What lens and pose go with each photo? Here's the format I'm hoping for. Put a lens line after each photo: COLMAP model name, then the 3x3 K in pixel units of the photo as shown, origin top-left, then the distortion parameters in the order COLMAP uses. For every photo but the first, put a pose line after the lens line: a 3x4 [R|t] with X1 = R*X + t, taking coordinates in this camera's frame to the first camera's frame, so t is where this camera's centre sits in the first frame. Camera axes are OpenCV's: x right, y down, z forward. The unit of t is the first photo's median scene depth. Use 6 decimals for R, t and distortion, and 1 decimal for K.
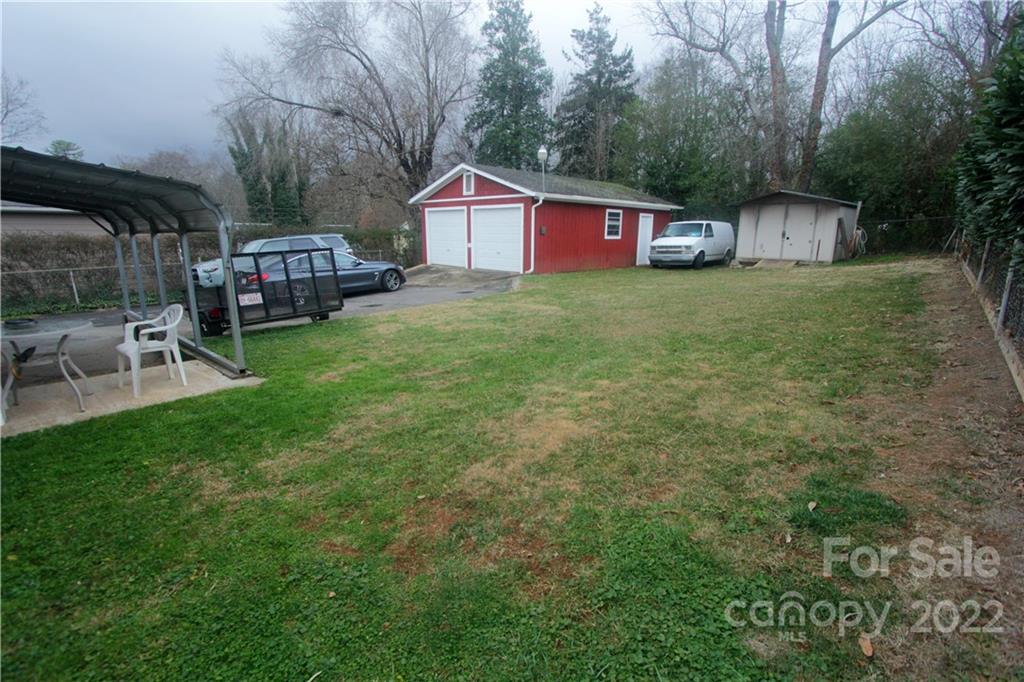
lens RADIAL K [[487.2, 0, 514.5], [0, 487.2, 338.9], [0, 0, 1]] dist [-0.010115, -0.000053]
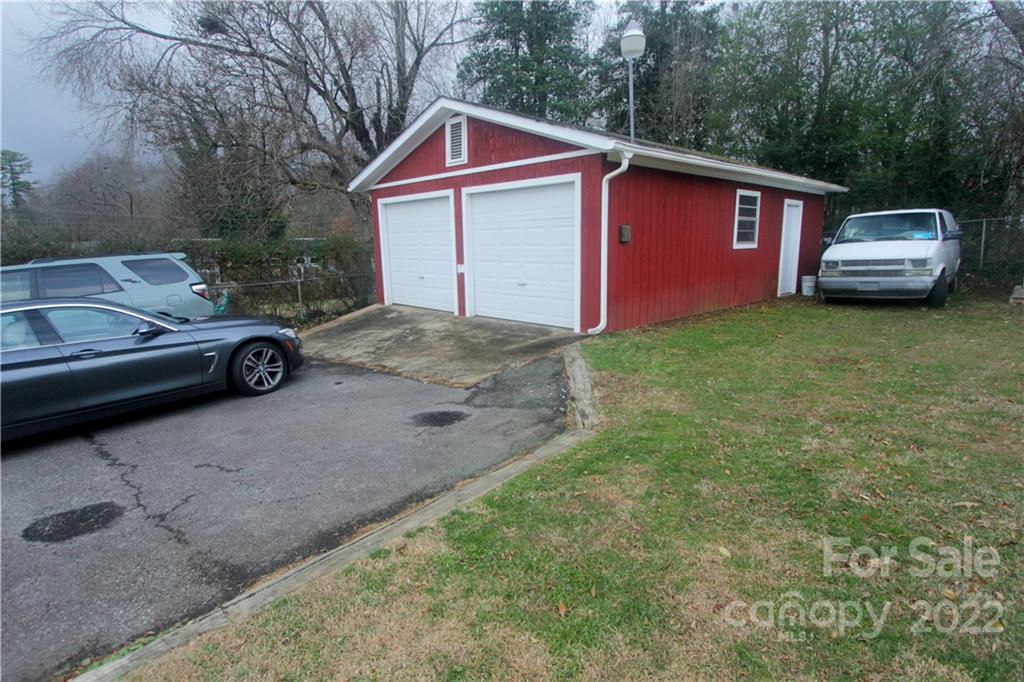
lens RADIAL K [[539.1, 0, 509.8], [0, 539.1, 337.4], [0, 0, 1]] dist [-0.003104, -0.000680]
pose [[0.999351, -0.019305, -0.030429, -0.028479], [0.018030, 0.998970, -0.041635, -0.100267], [0.031201, 0.041059, 0.998669, 0.465379]]
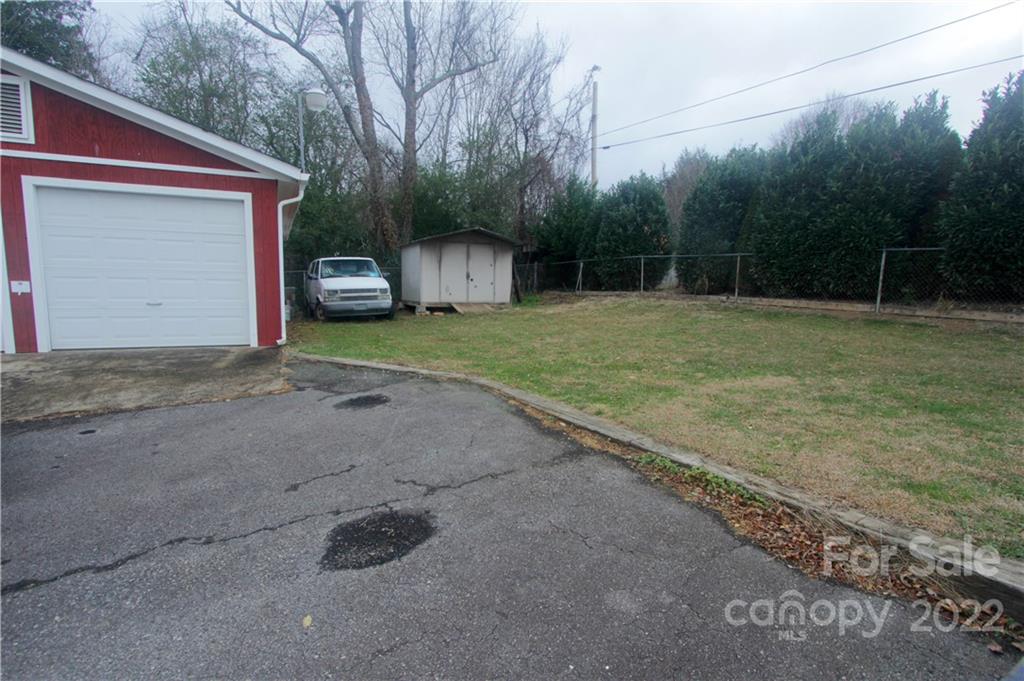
lens RADIAL K [[511.1, 0, 493.7], [0, 511.1, 344.2], [0, 0, 1]] dist [0.001760, 0.000452]
pose [[0.368286, -0.098531, 0.924477, -0.307853], [0.194020, 0.980620, 0.027223, -0.096503], [-0.909242, 0.169342, 0.380266, 0.560675]]
